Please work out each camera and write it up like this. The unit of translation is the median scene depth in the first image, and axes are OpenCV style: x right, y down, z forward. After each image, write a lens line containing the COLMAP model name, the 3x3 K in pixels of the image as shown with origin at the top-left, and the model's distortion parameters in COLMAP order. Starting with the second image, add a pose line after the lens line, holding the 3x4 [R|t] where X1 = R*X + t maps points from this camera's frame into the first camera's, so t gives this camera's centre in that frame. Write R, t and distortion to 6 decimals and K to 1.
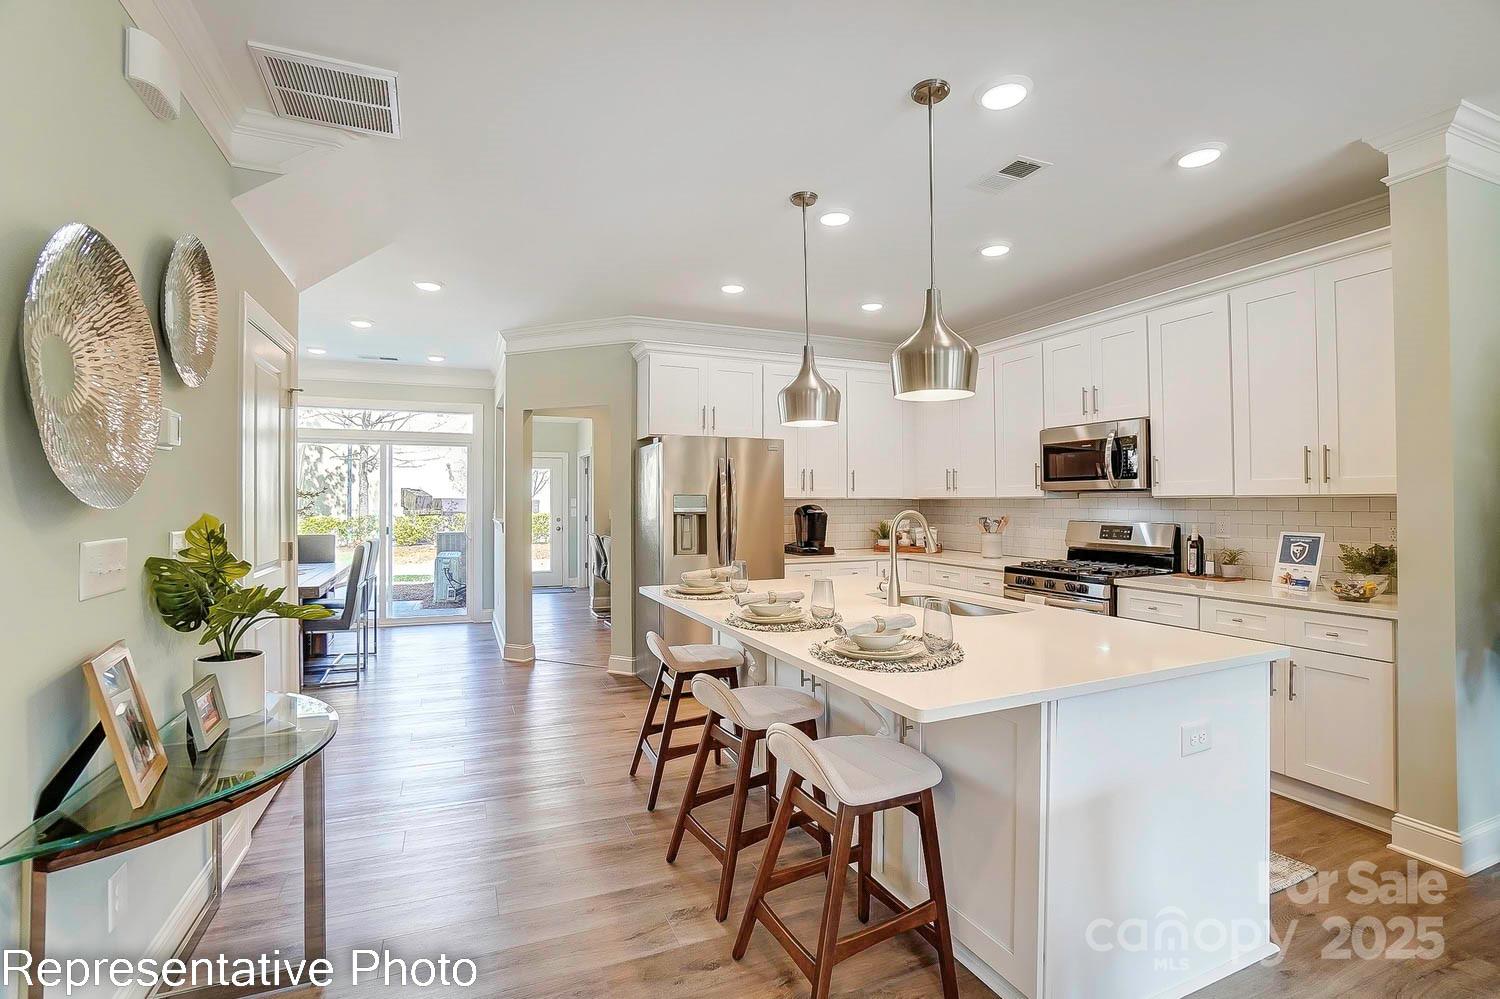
lens RADIAL K [[680.7, 0, 741.8], [0, 680.7, 492.1], [0, 0, 1]] dist [-0.028170, -0.000020]
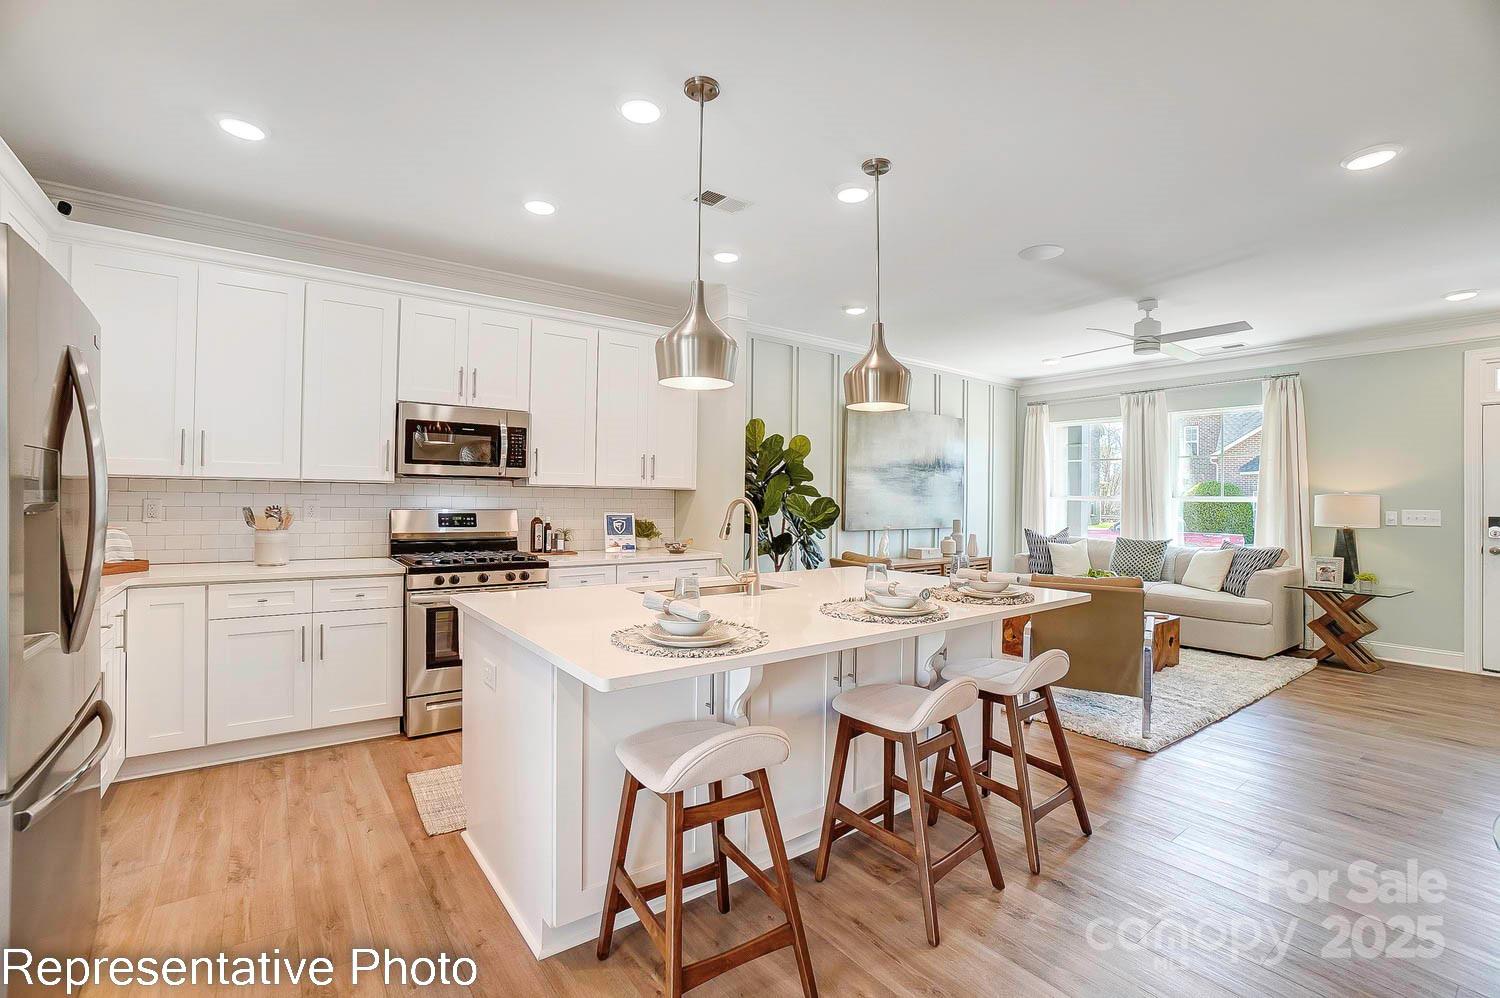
lens RADIAL K [[662.7, 0, 736.8], [0, 662.7, 495.7], [0, 0, 1]] dist [-0.062691, 0.022705]
pose [[-0.228567, 0.002873, 0.973524, -0.460850], [-0.025144, 0.999645, -0.008854, 0.022802], [-0.973203, -0.026502, -0.228414, 0.824183]]
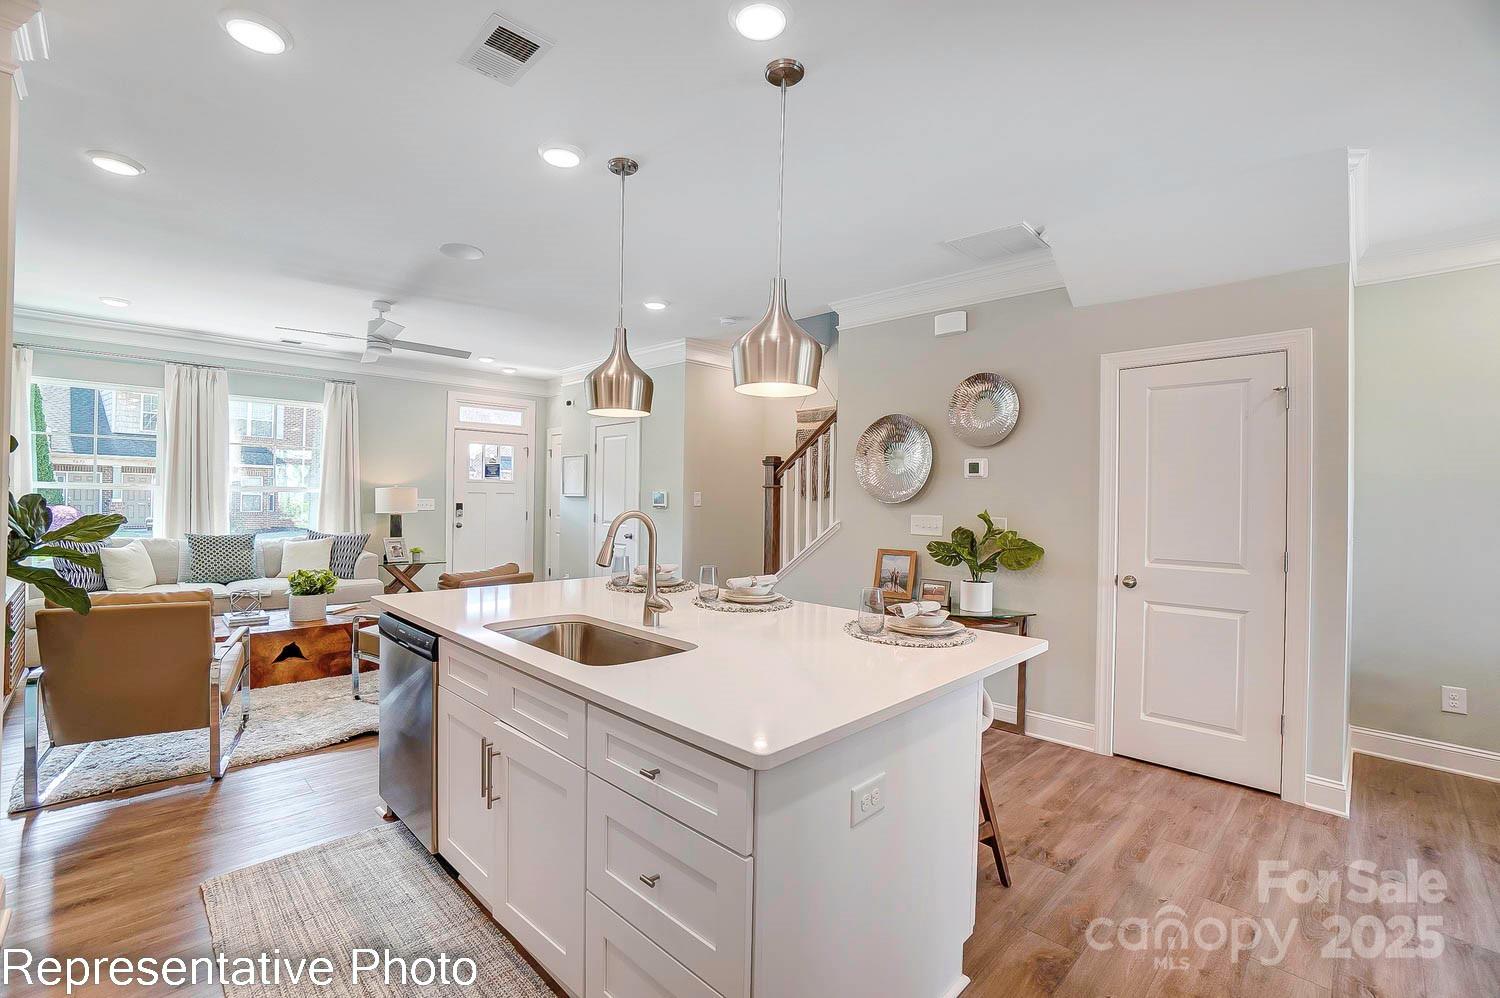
lens RADIAL K [[665.7, 0, 729.6], [0, 665.7, 494.9], [0, 0, 1]] dist [-0.057812, 0.020852]
pose [[-0.931930, -0.014629, -0.362343, 0.286033], [-0.010248, 0.999849, -0.014009, 0.012721], [0.362493, -0.009343, -0.931940, 1.187253]]
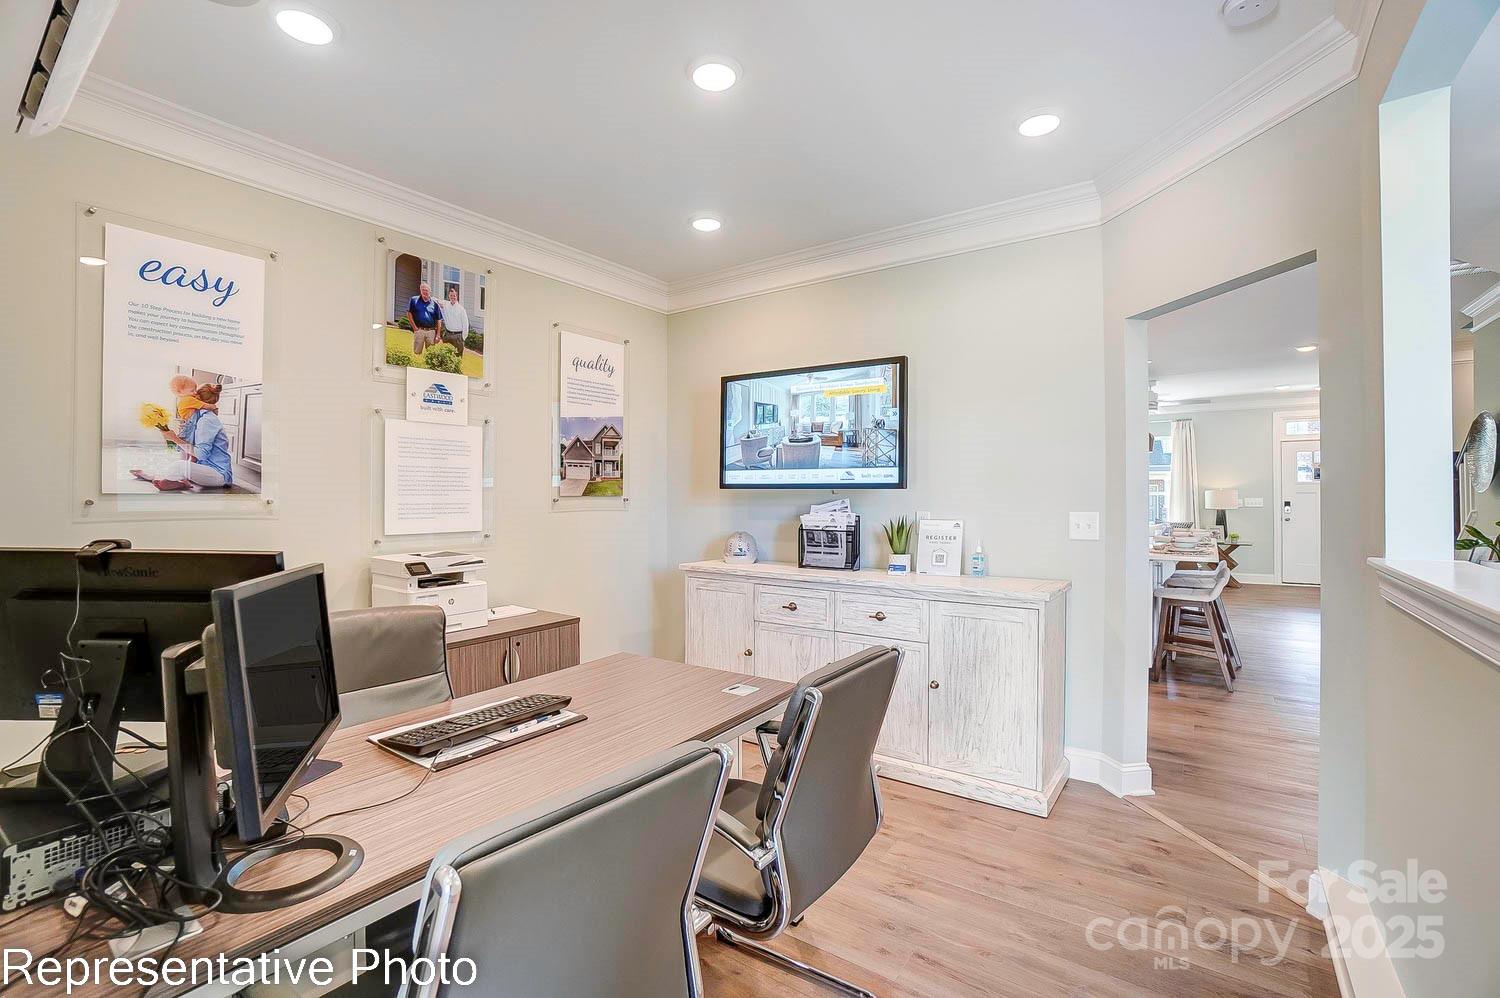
lens RADIAL K [[663.2, 0, 737.6], [0, 663.2, 495.4], [0, 0, 1]] dist [-0.064691, 0.019586]
pose [[-0.512981, 0.002406, 0.858397, -0.573696], [-0.010109, 0.999910, -0.008844, 0.033790], [-0.858341, -0.013214, -0.512910, 1.943010]]
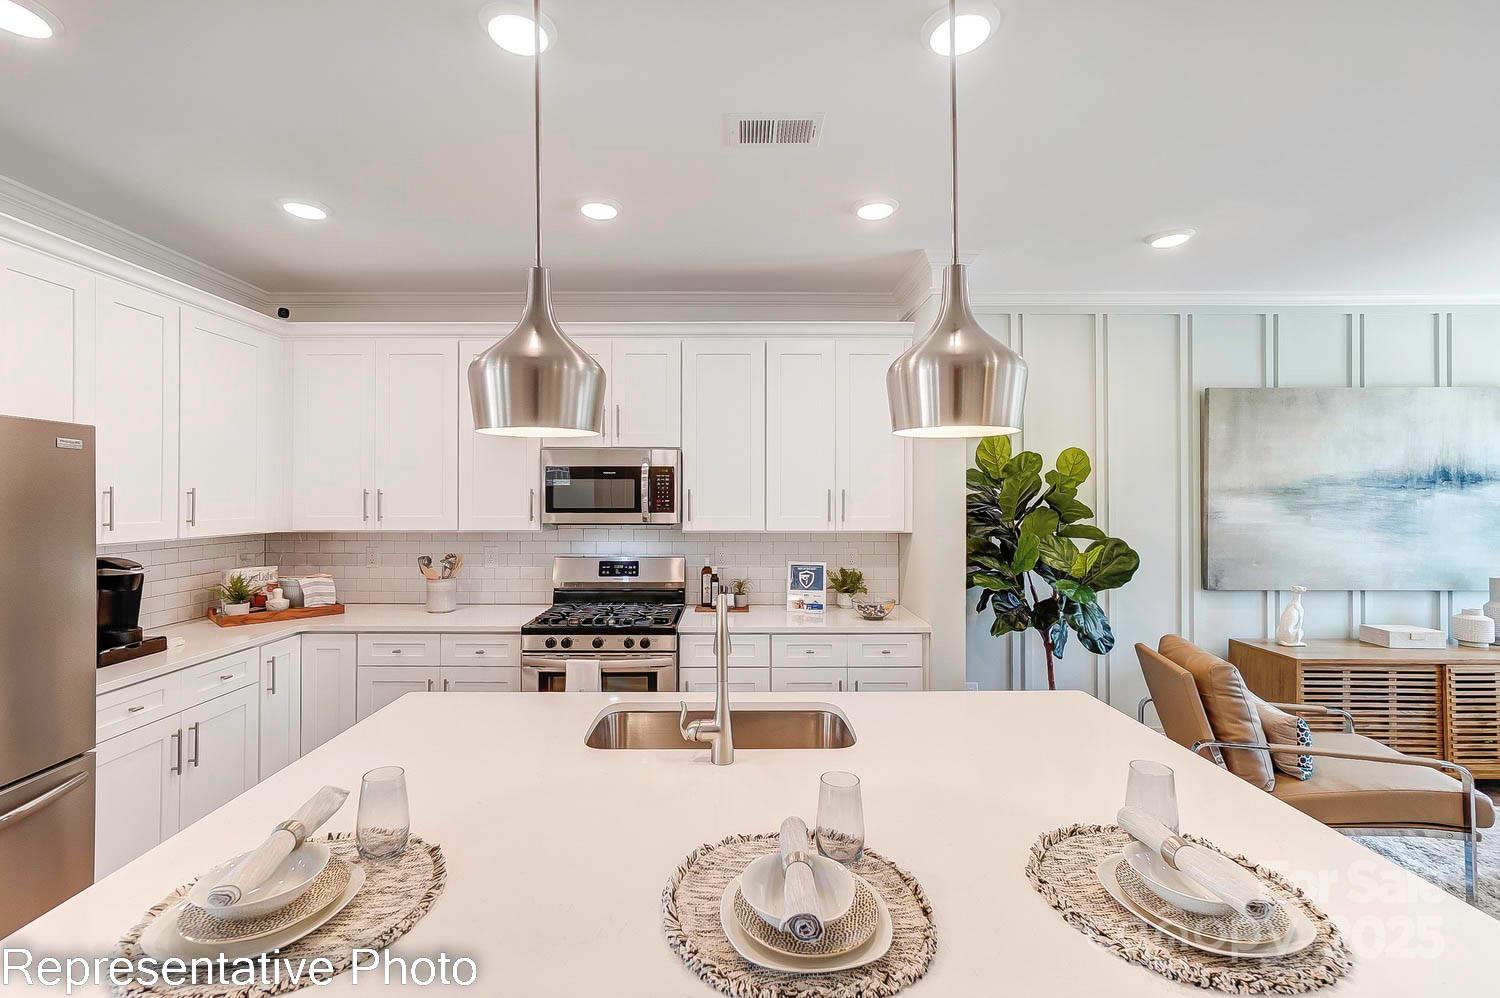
lens RADIAL K [[659.1, 0, 735.9], [0, 659.1, 491.6], [0, 0, 1]] dist [-0.013735, 0.012801]
pose [[0.391866, 0.009172, 0.919976, -0.199585], [-0.013521, 0.999900, -0.004210, -0.042187], [-0.919923, -0.010789, 0.391951, 0.508954]]
